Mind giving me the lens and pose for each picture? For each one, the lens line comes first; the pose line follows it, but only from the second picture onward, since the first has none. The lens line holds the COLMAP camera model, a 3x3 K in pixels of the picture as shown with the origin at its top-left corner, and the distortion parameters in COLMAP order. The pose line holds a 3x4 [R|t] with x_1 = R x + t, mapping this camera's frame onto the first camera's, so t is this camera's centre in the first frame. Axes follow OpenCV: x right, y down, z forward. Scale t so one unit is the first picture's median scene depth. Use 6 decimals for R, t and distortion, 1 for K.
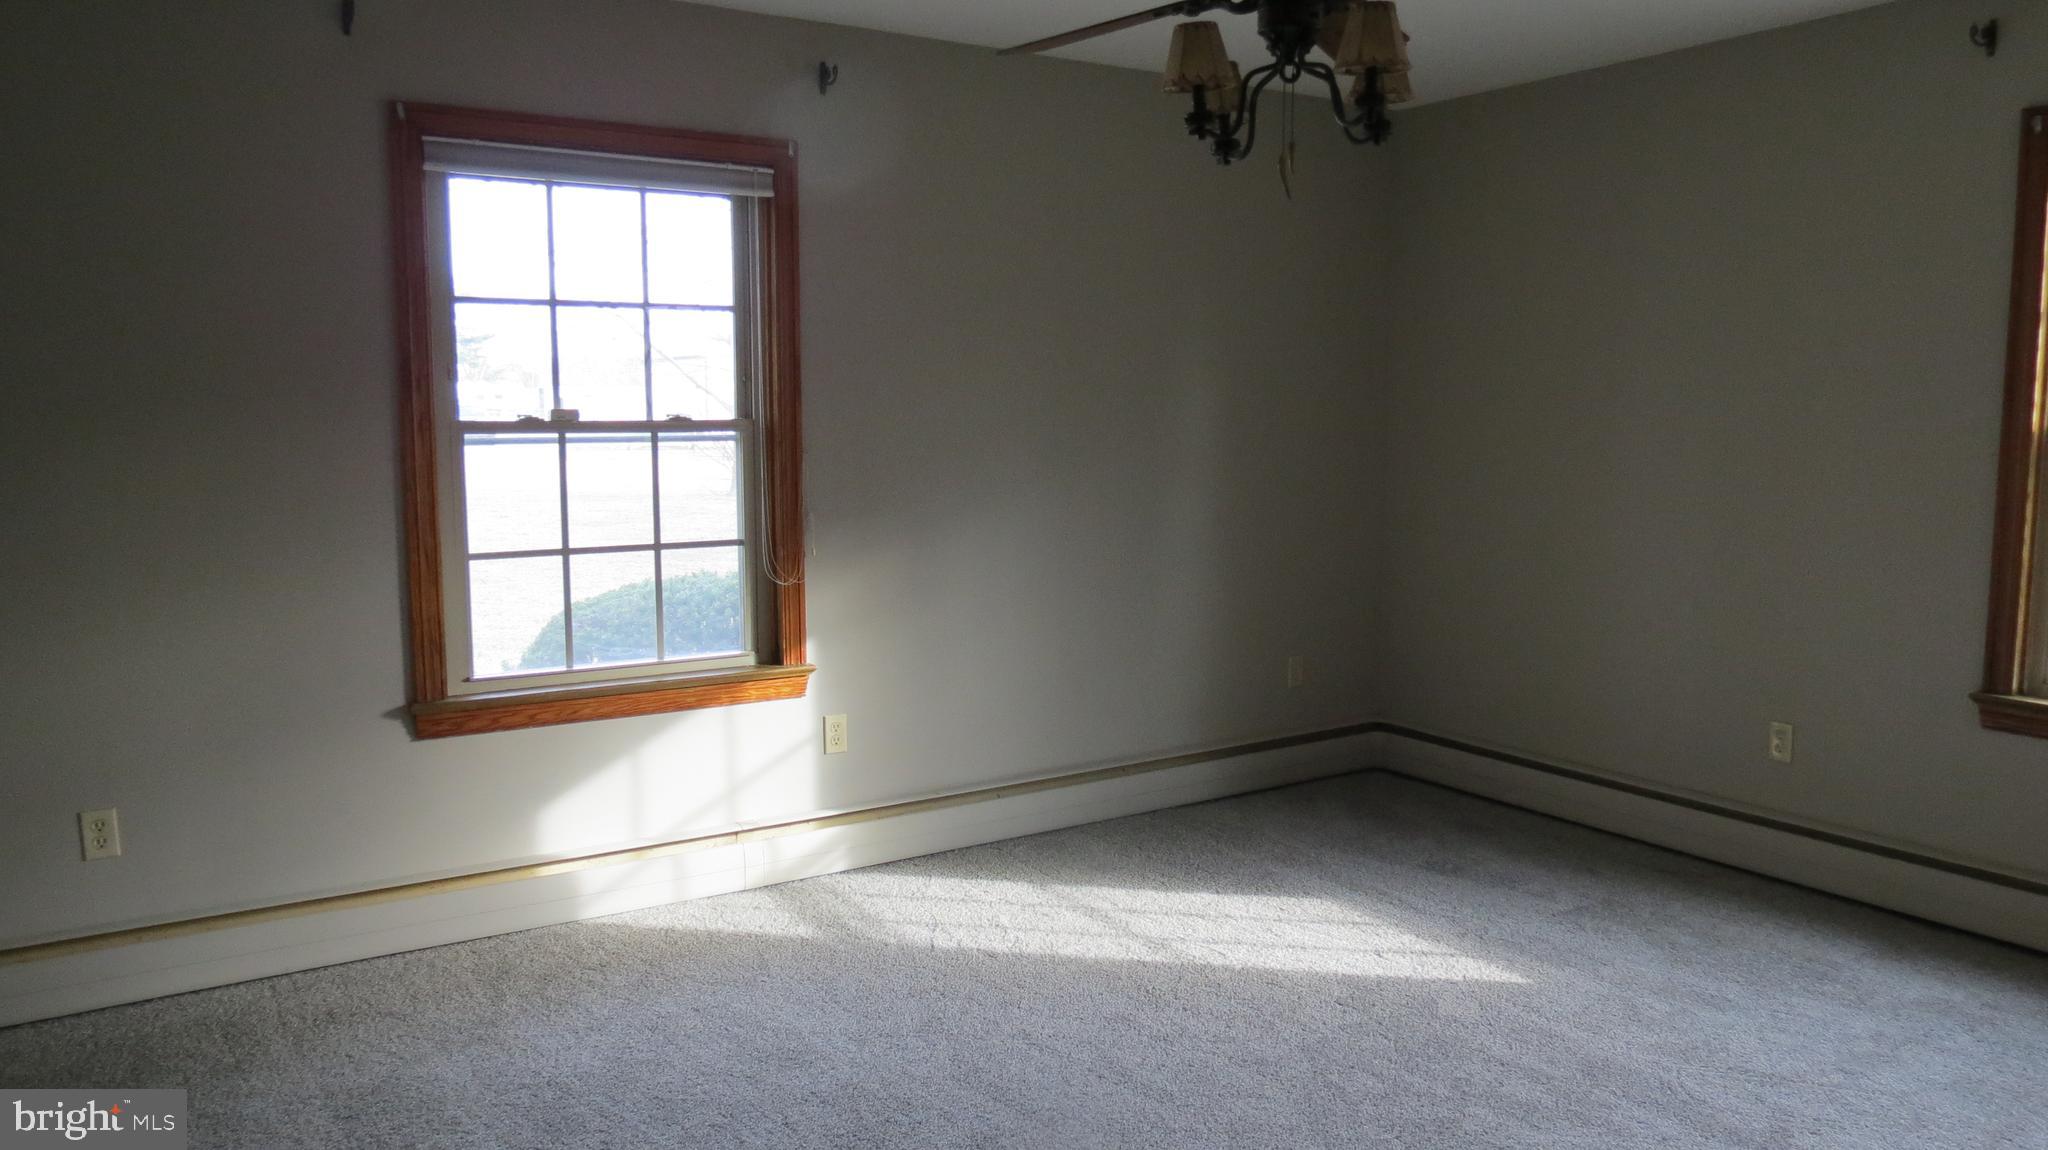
lens RADIAL K [[1469.7, 0, 1019.5], [0, 1469.7, 568.5], [0, 0, 1]] dist [-0.022977, 0.015654]
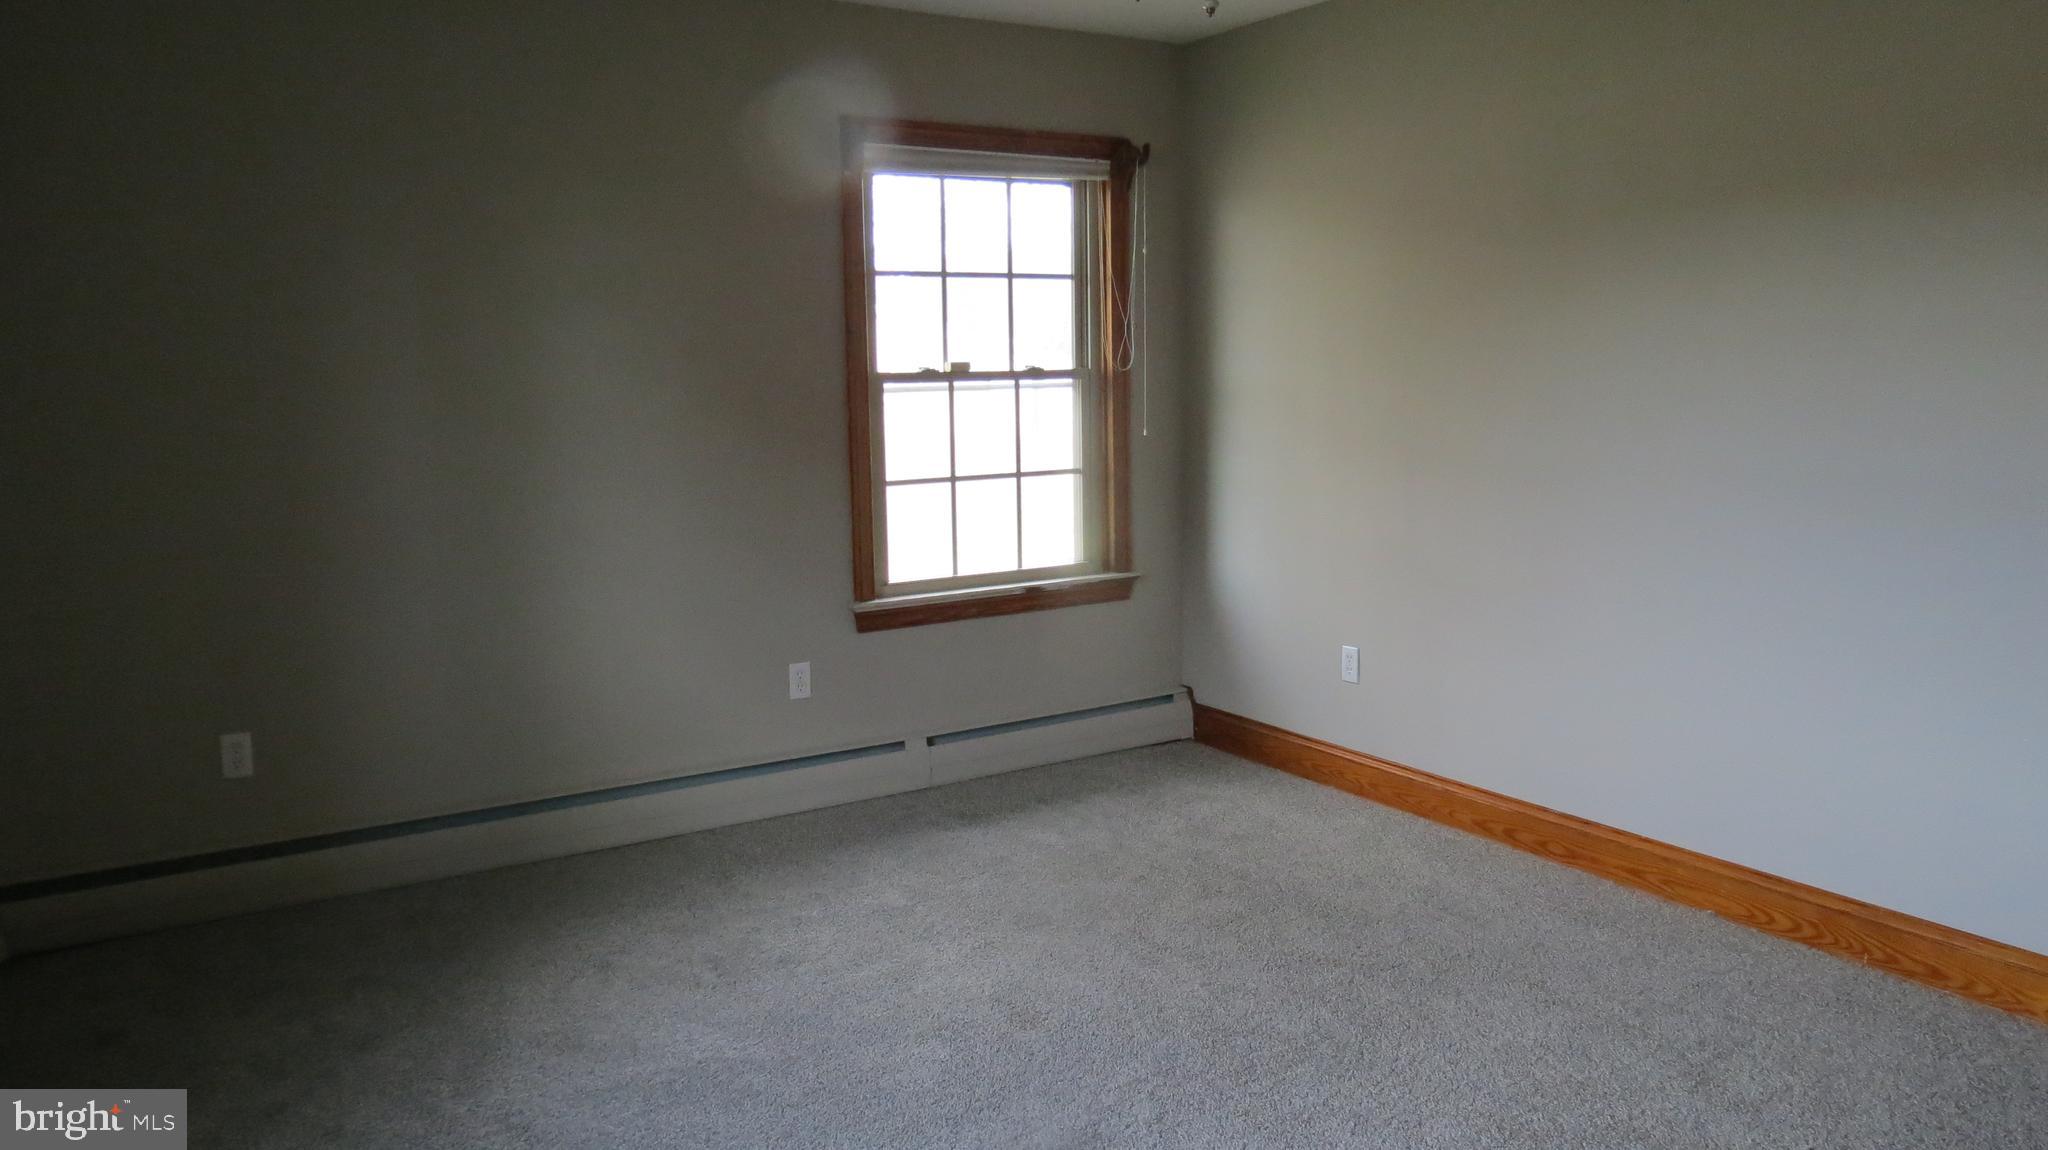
lens RADIAL K [[1357.3, 0, 987.8], [0, 1357.3, 562.1], [0, 0, 1]] dist [-0.002385, 0.002980]
pose [[0.998453, -0.008321, -0.054973, -0.215628], [0.010427, 0.999218, 0.038150, 0.014884], [0.054612, -0.038664, 0.997759, -0.135765]]
